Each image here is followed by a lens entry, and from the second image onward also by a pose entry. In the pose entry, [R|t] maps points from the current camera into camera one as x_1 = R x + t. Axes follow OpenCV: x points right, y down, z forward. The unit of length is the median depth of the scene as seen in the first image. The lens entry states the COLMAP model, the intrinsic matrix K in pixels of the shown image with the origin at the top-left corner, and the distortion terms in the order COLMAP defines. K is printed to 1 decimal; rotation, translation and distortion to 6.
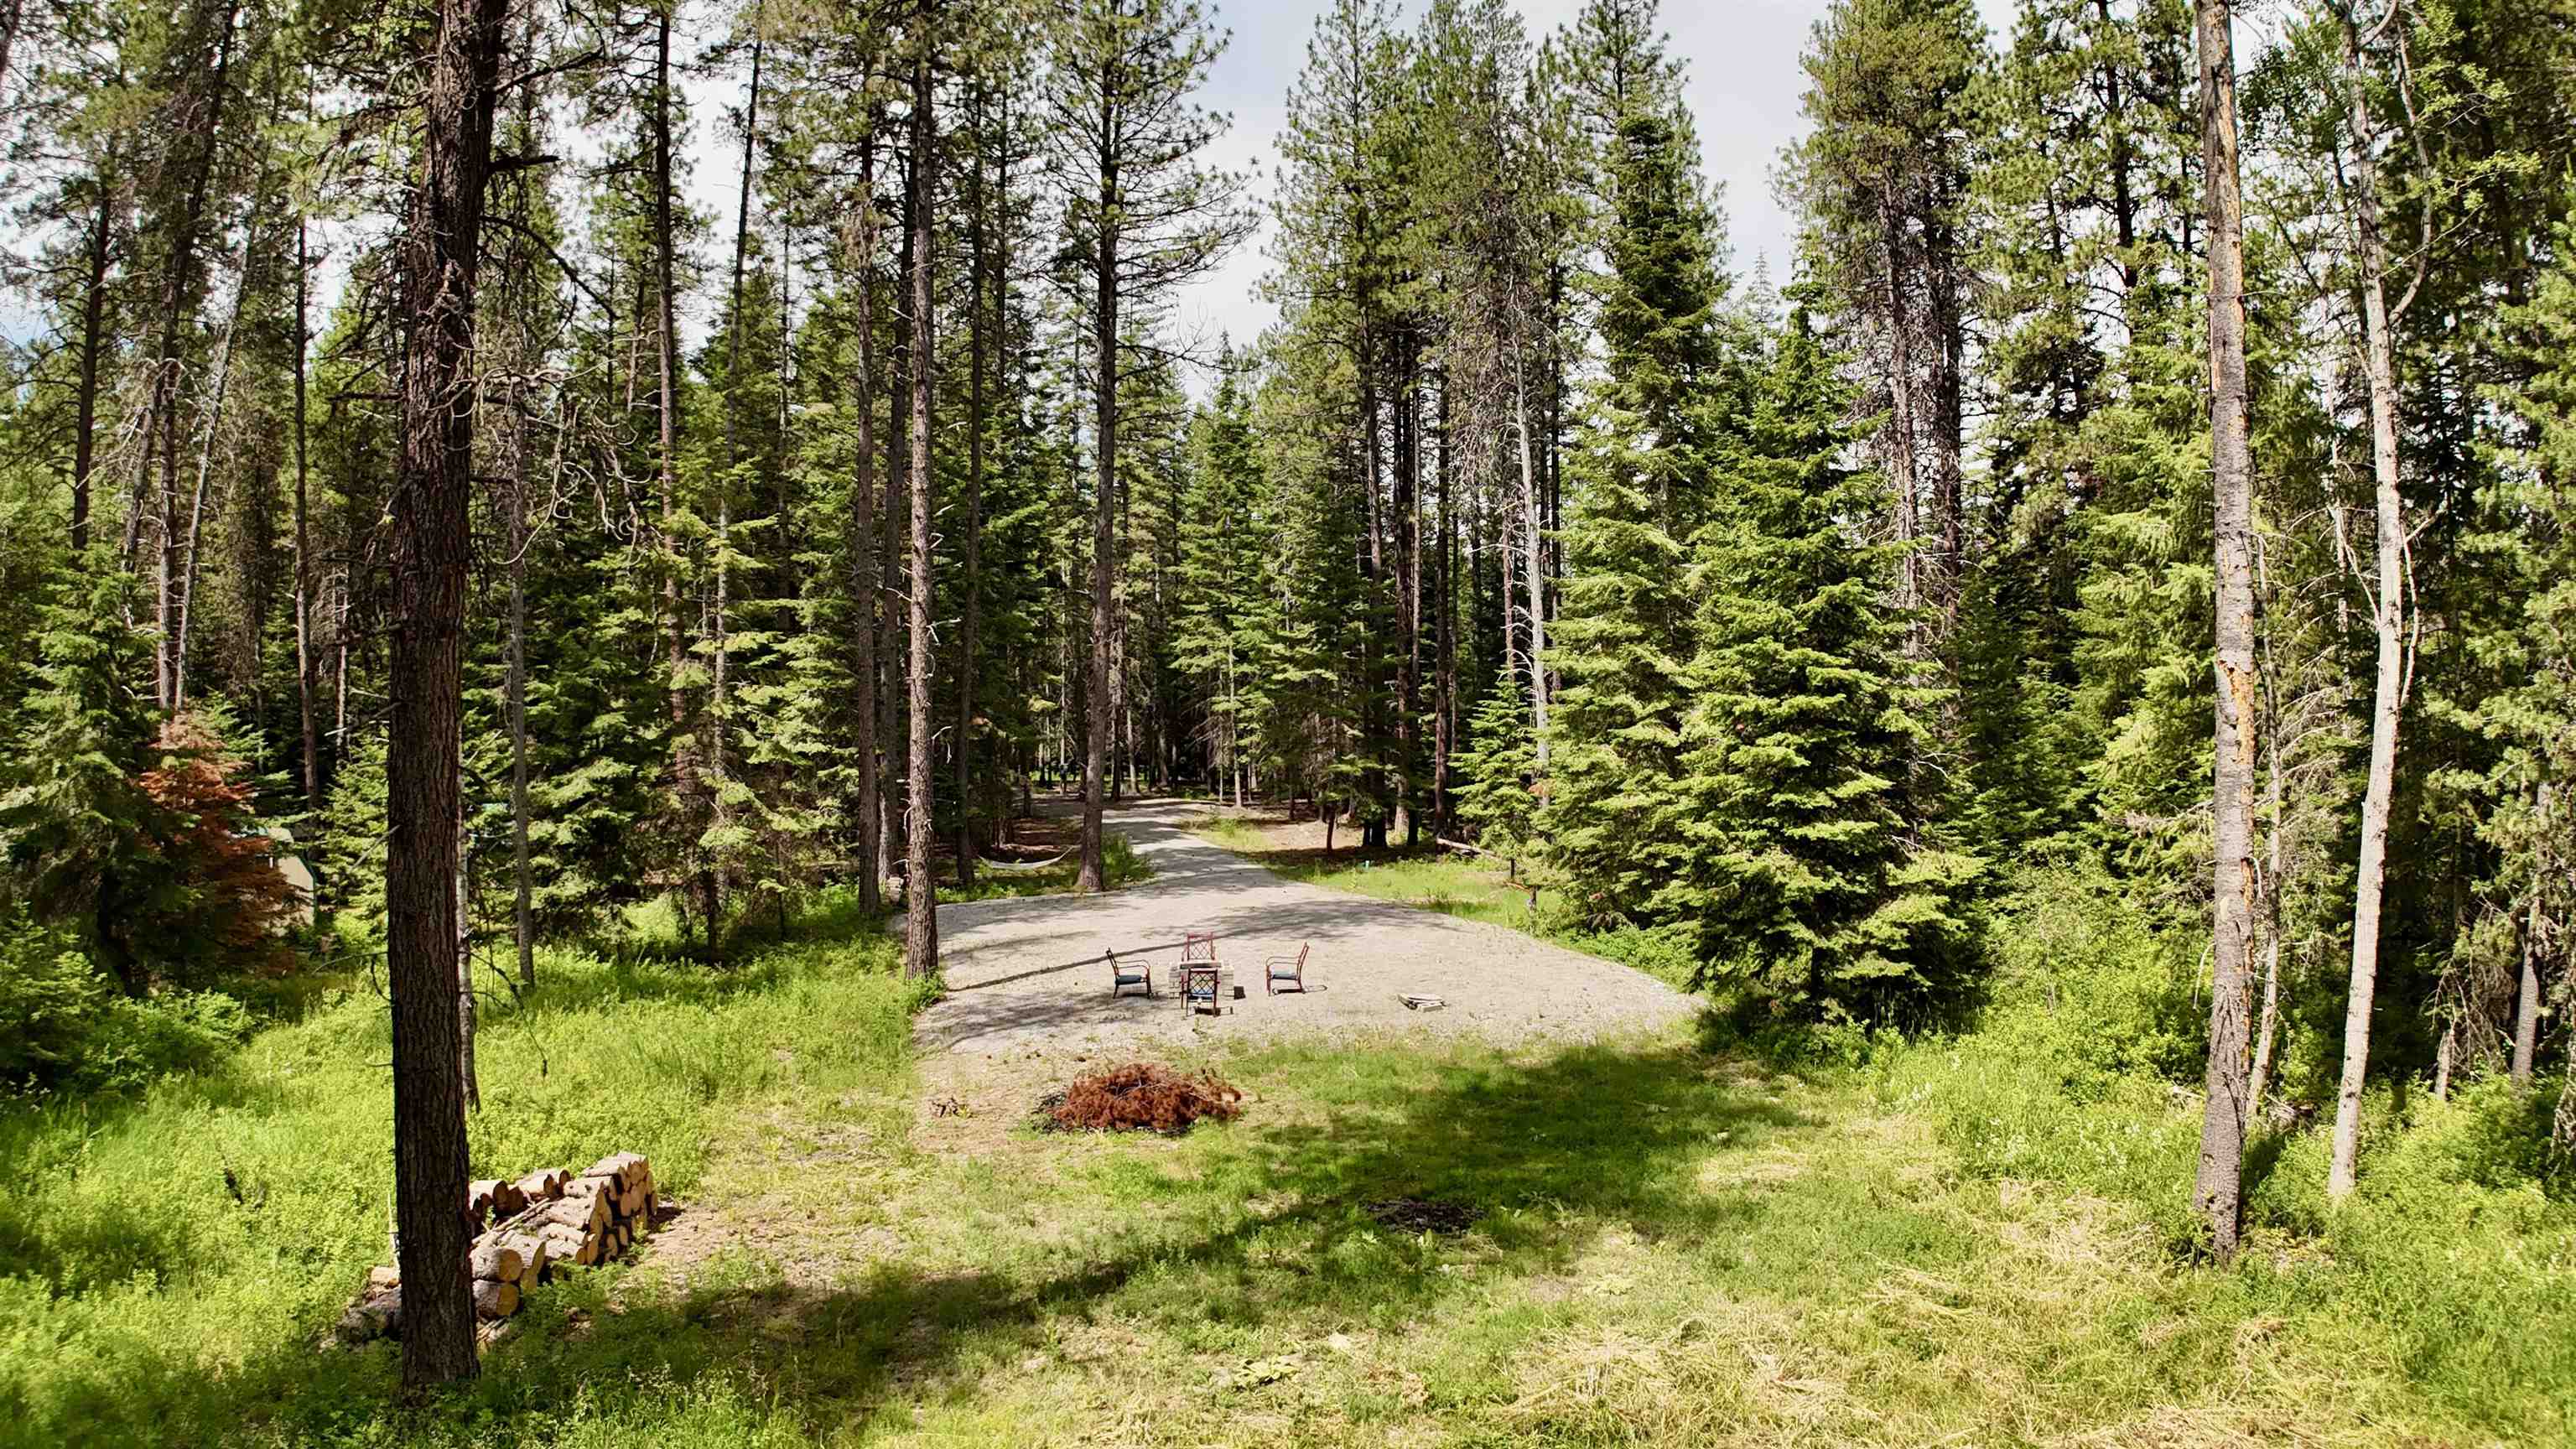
lens RADIAL K [[1559.5, 0, 1320.9], [0, 1559.5, 731.6], [0, 0, 1]] dist [-0.112060, 0.000537]
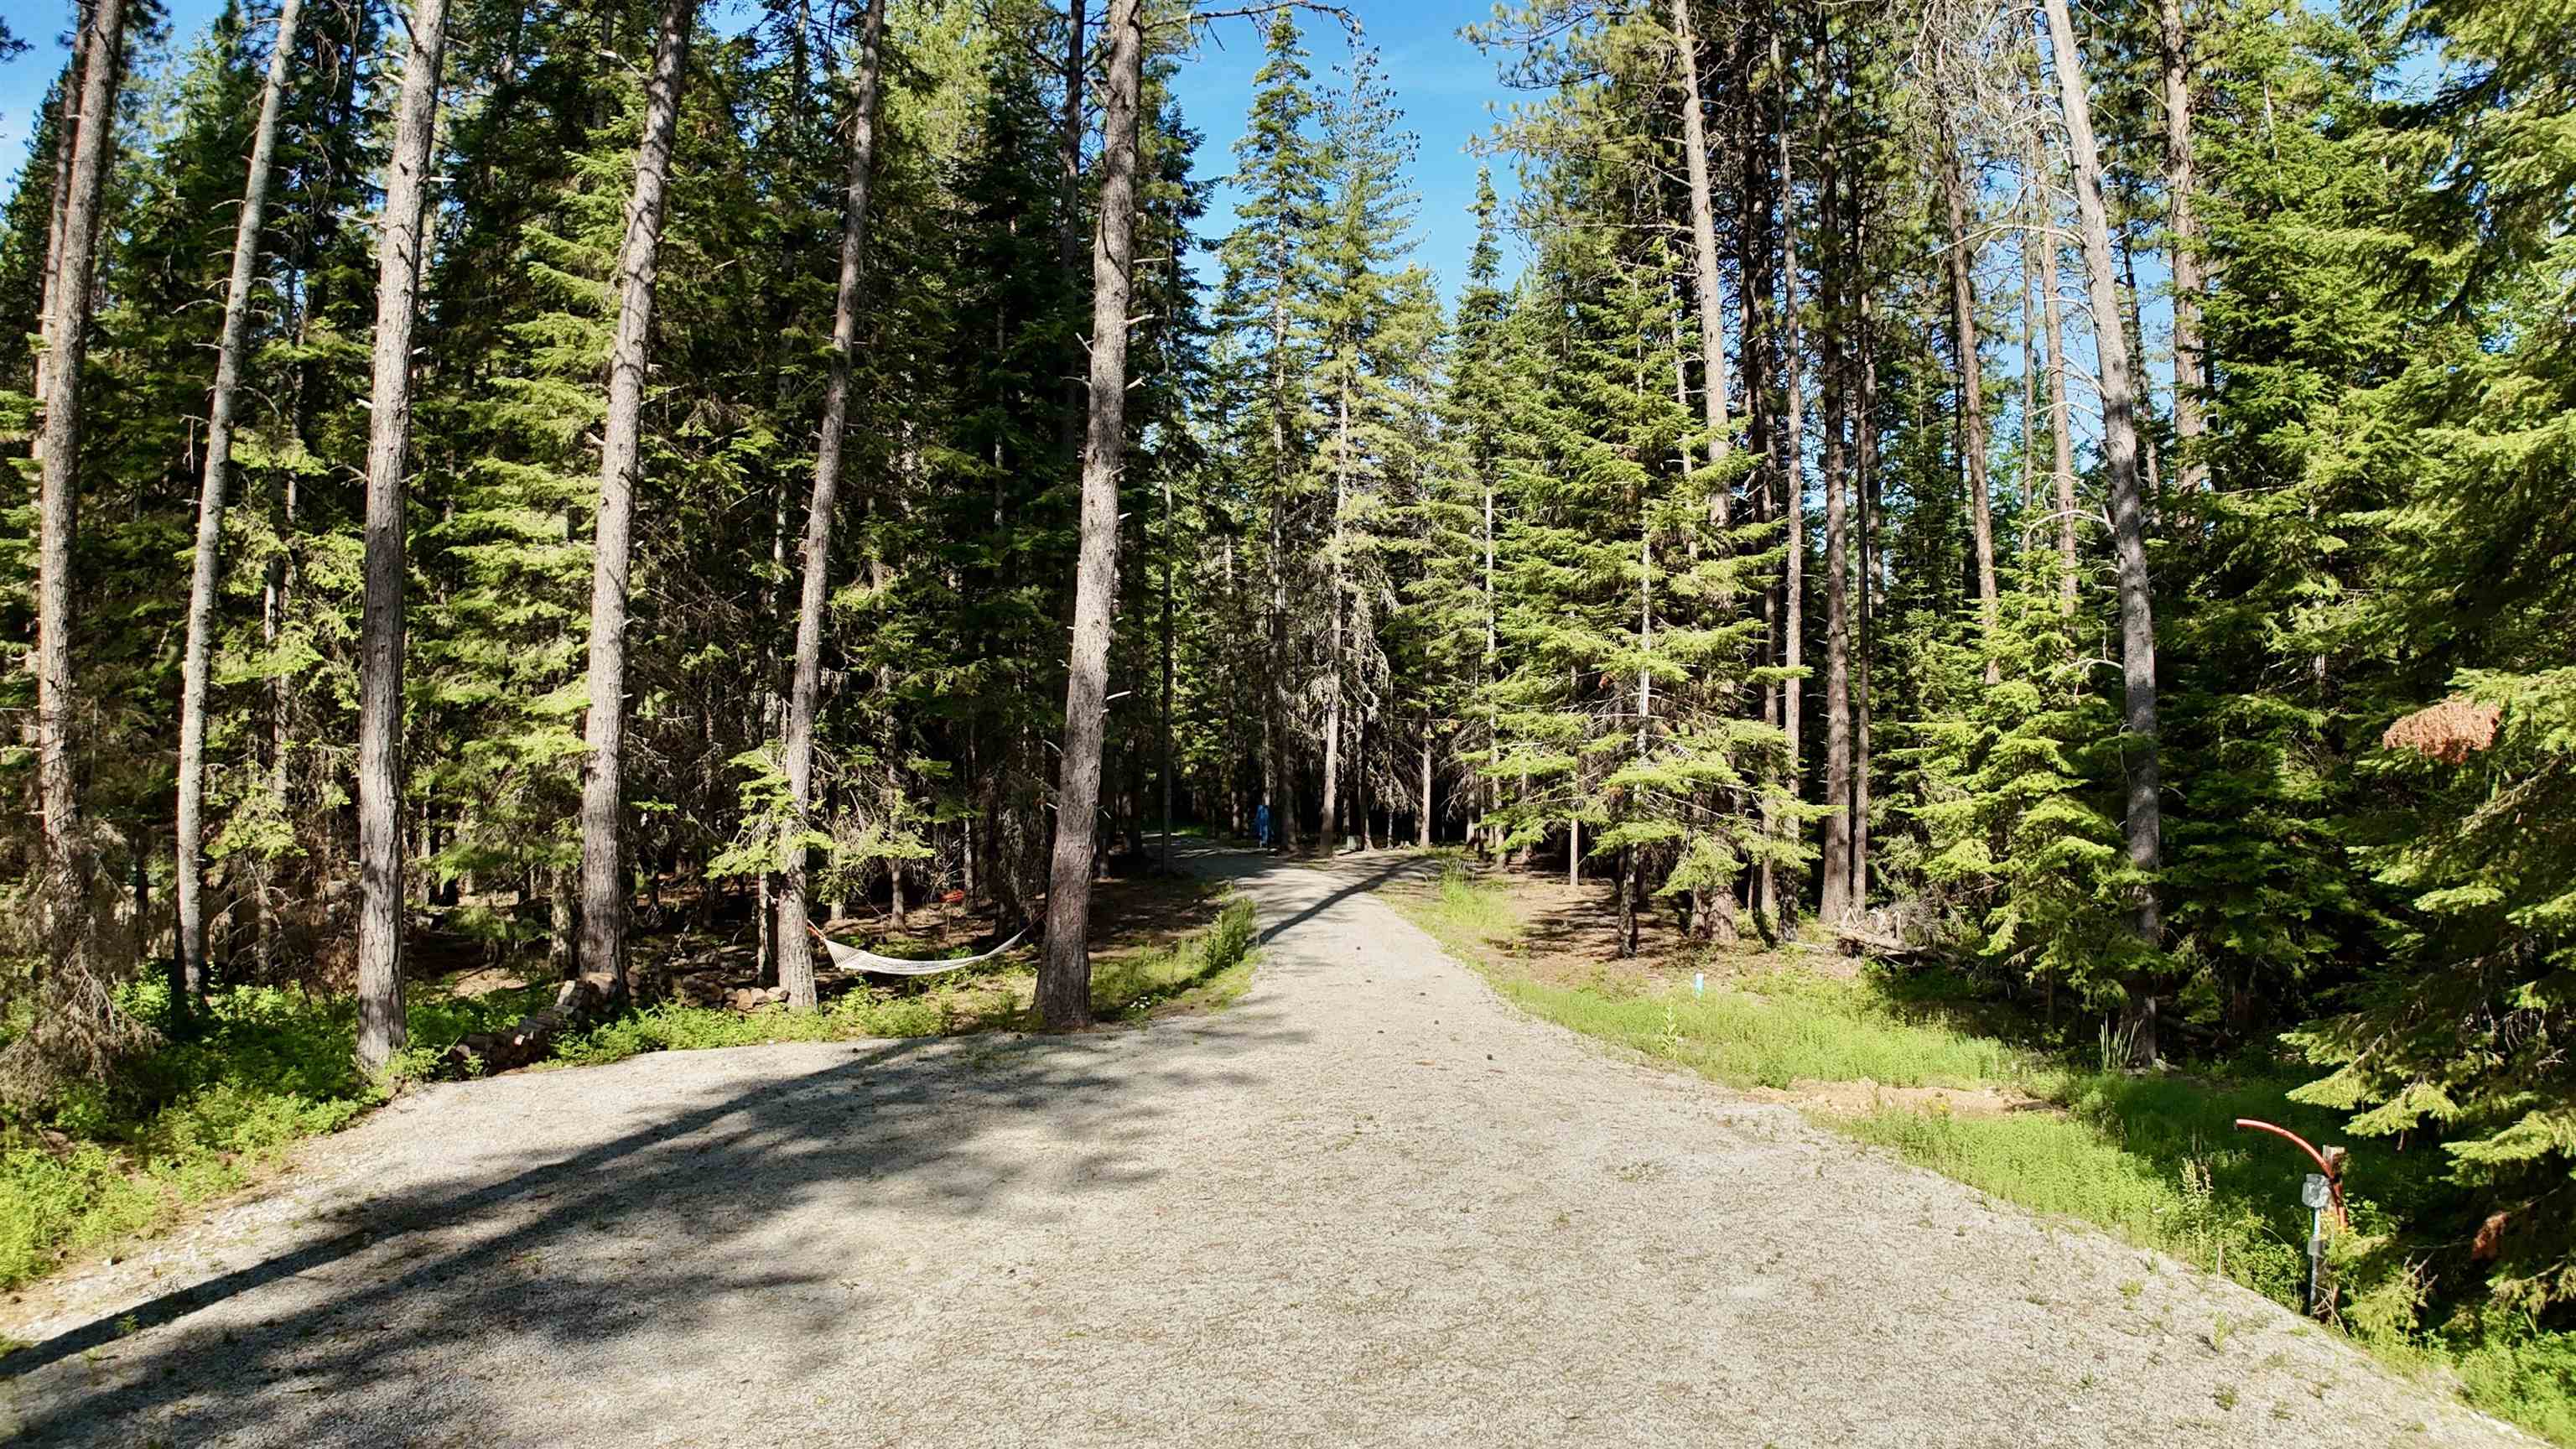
lens RADIAL K [[1584.6, 0, 1302.4], [0, 1584.6, 710.0], [0, 0, 1]] dist [-0.177984, 0.013288]
pose [[0.975706, 0.001079, -0.219080, 0.018900], [-0.014056, 0.998236, -0.057684, 0.037776], [0.218631, 0.059362, 0.974000, 0.599120]]
